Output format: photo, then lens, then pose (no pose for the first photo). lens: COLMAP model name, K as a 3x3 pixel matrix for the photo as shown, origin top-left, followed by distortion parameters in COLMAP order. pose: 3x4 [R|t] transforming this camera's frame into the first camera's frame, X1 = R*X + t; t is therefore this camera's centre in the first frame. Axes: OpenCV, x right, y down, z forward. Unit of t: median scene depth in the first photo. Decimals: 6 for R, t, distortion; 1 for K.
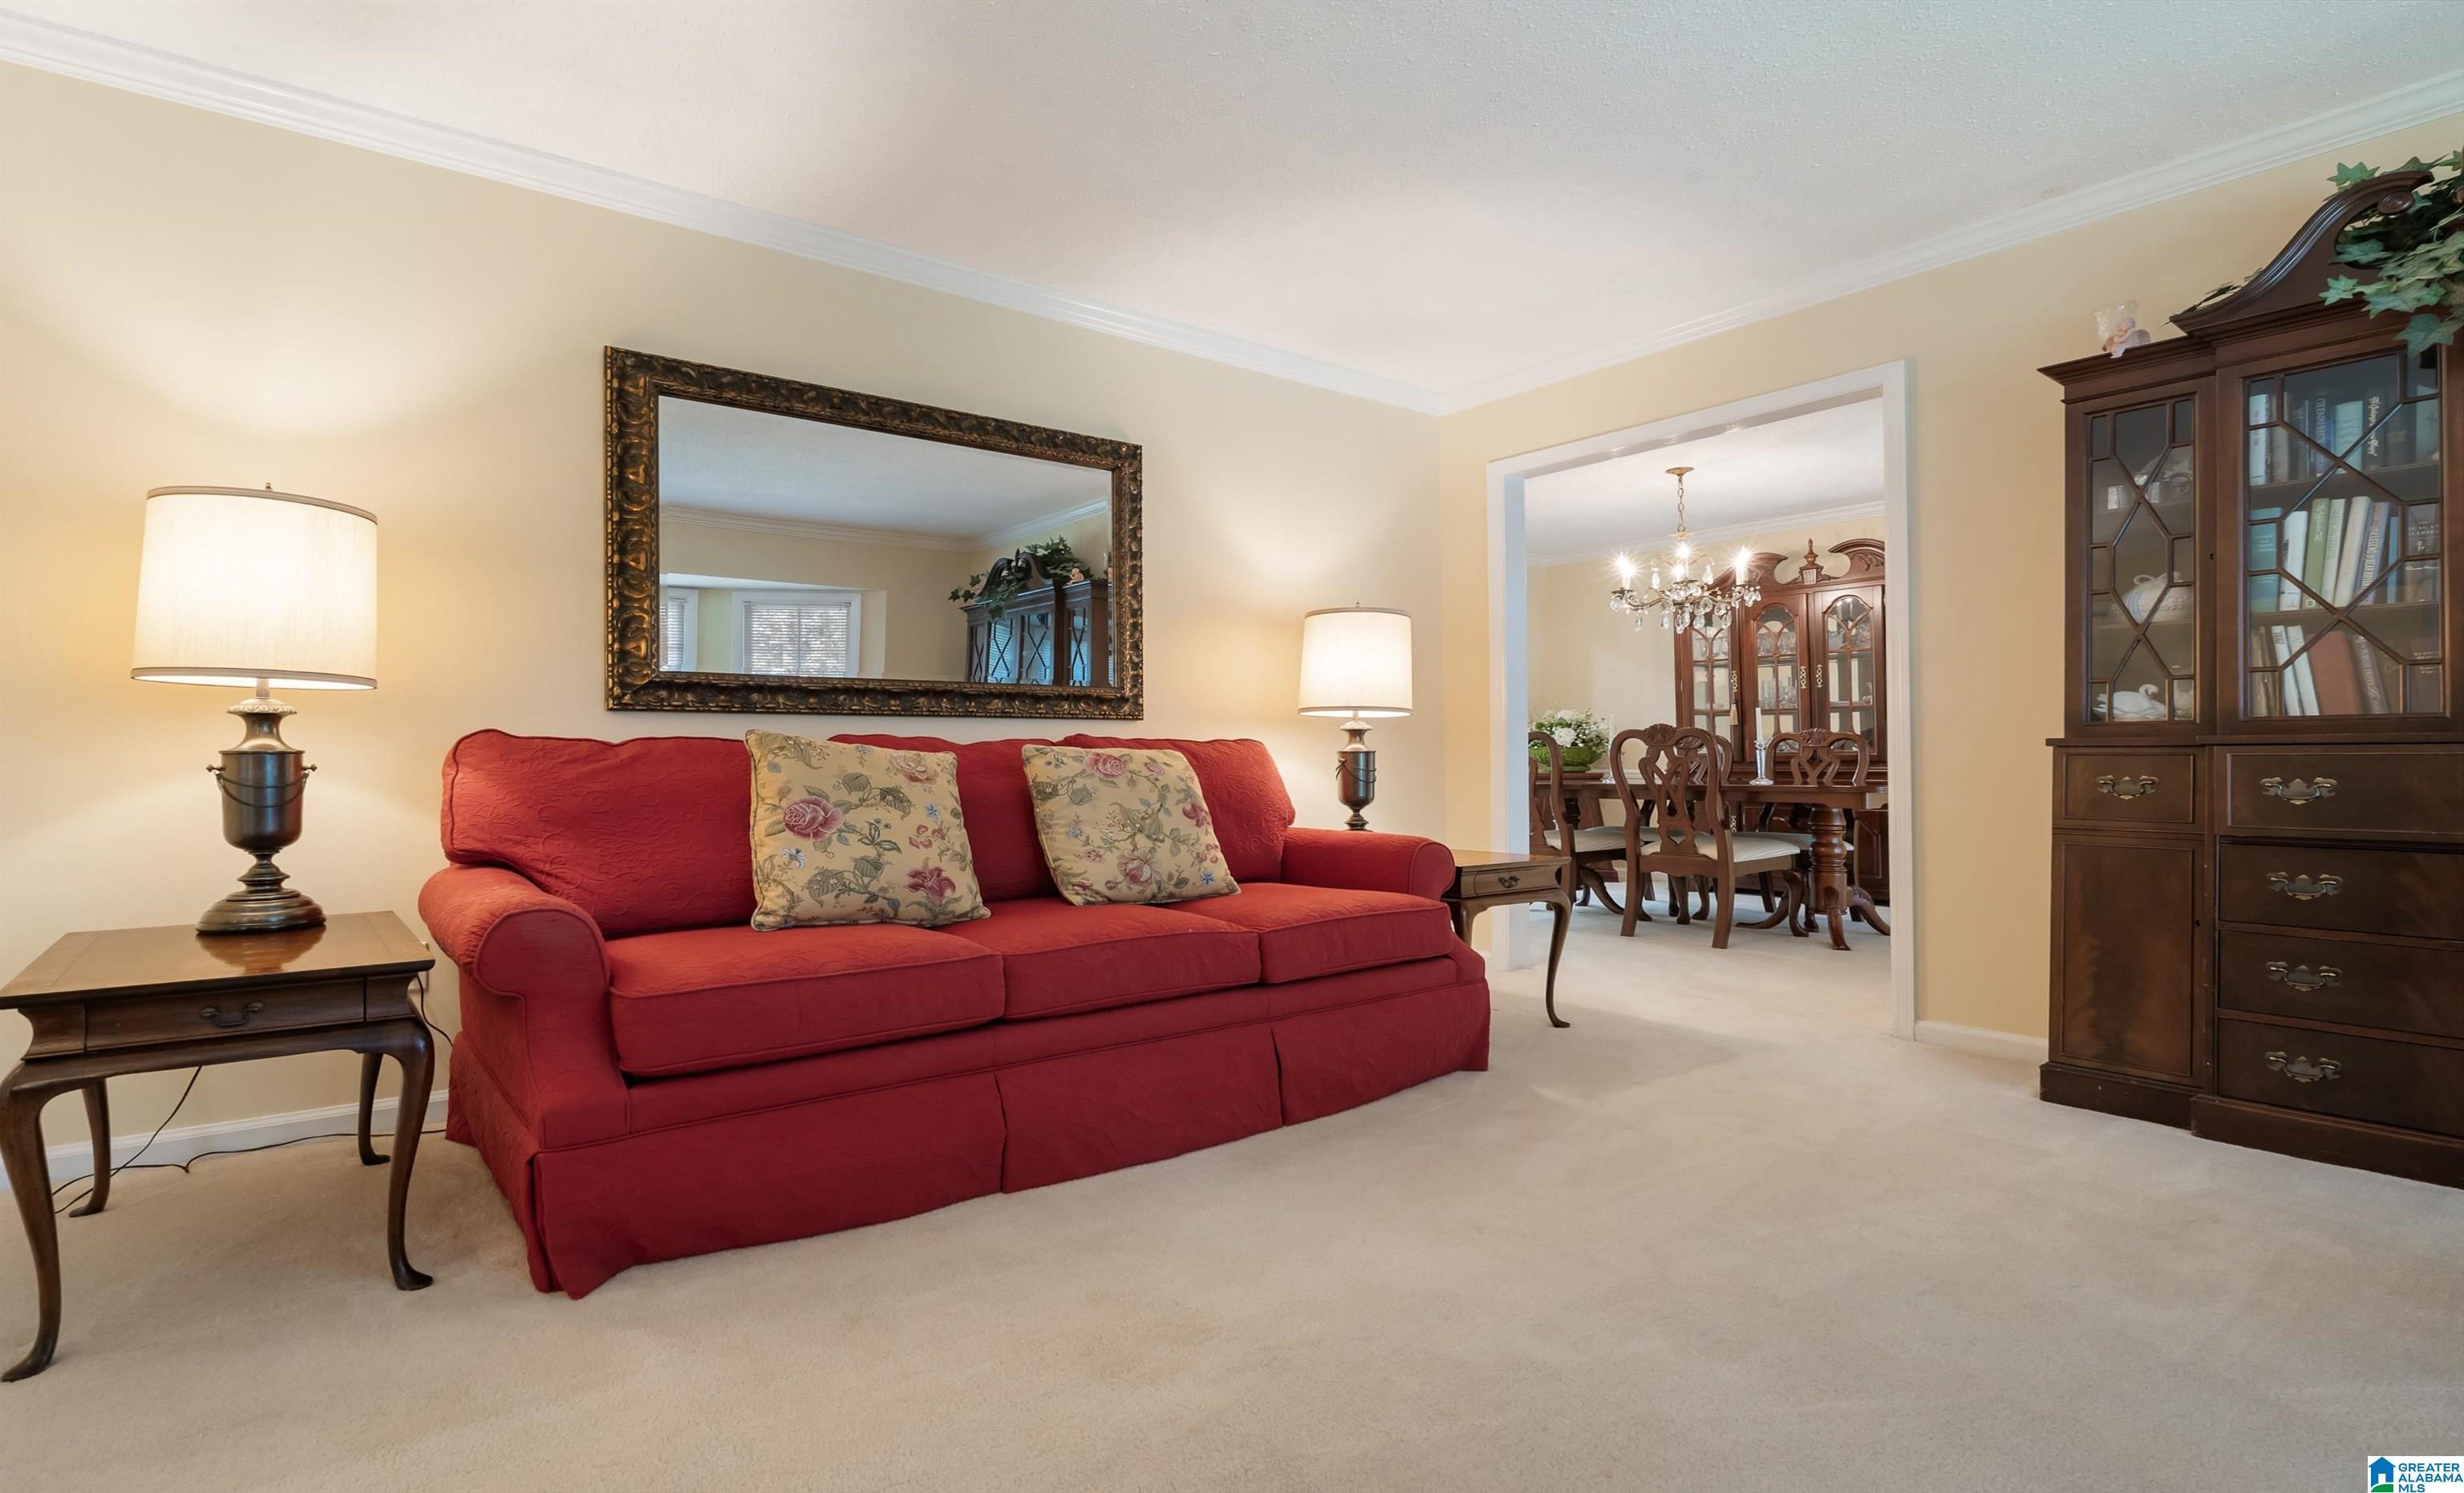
lens RADIAL K [[1171.9, 0, 1233.0], [0, 1171.9, 671.2], [0, 0, 1]] dist [-0.000668, -0.000419]
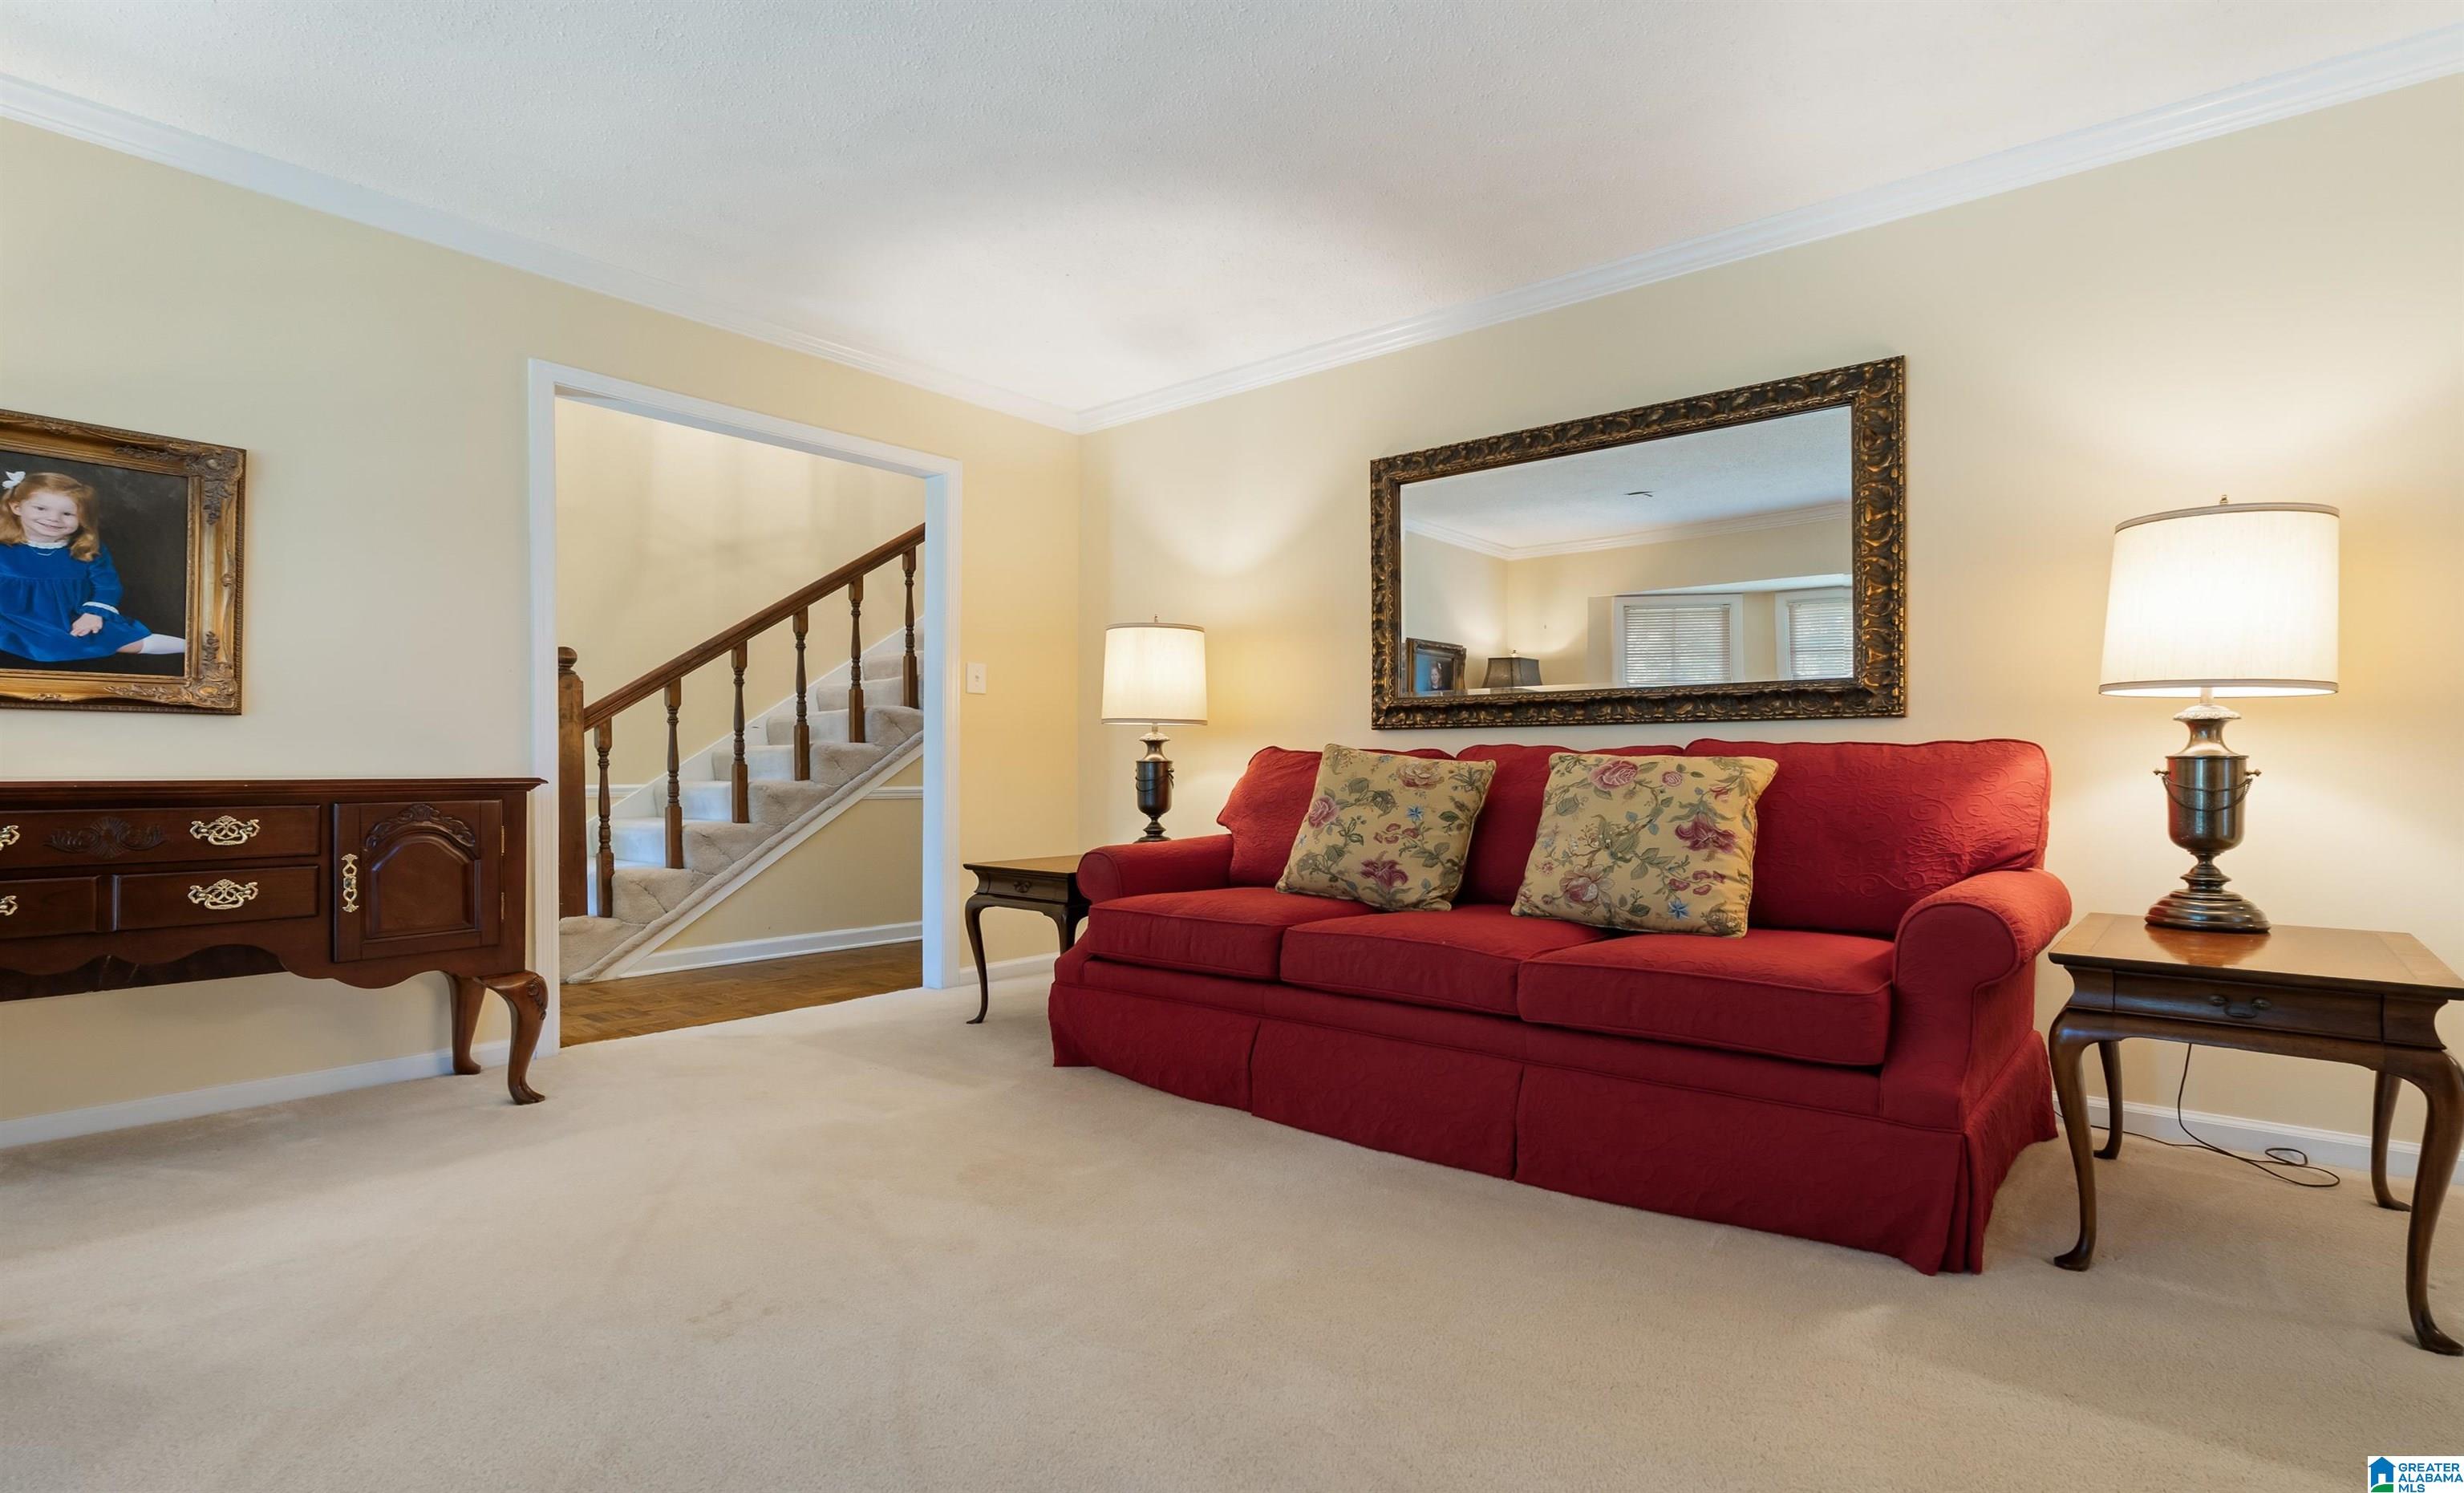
lens RADIAL K [[1137.5, 0, 1234.2], [0, 1137.5, 746.6], [0, 0, 1]] dist [-0.003216, -0.000383]
pose [[0.243181, -0.013025, -0.969893, 0.766009], [0.070903, 0.997474, 0.004382, 0.037890], [0.967386, -0.069834, 0.243490, 0.561104]]
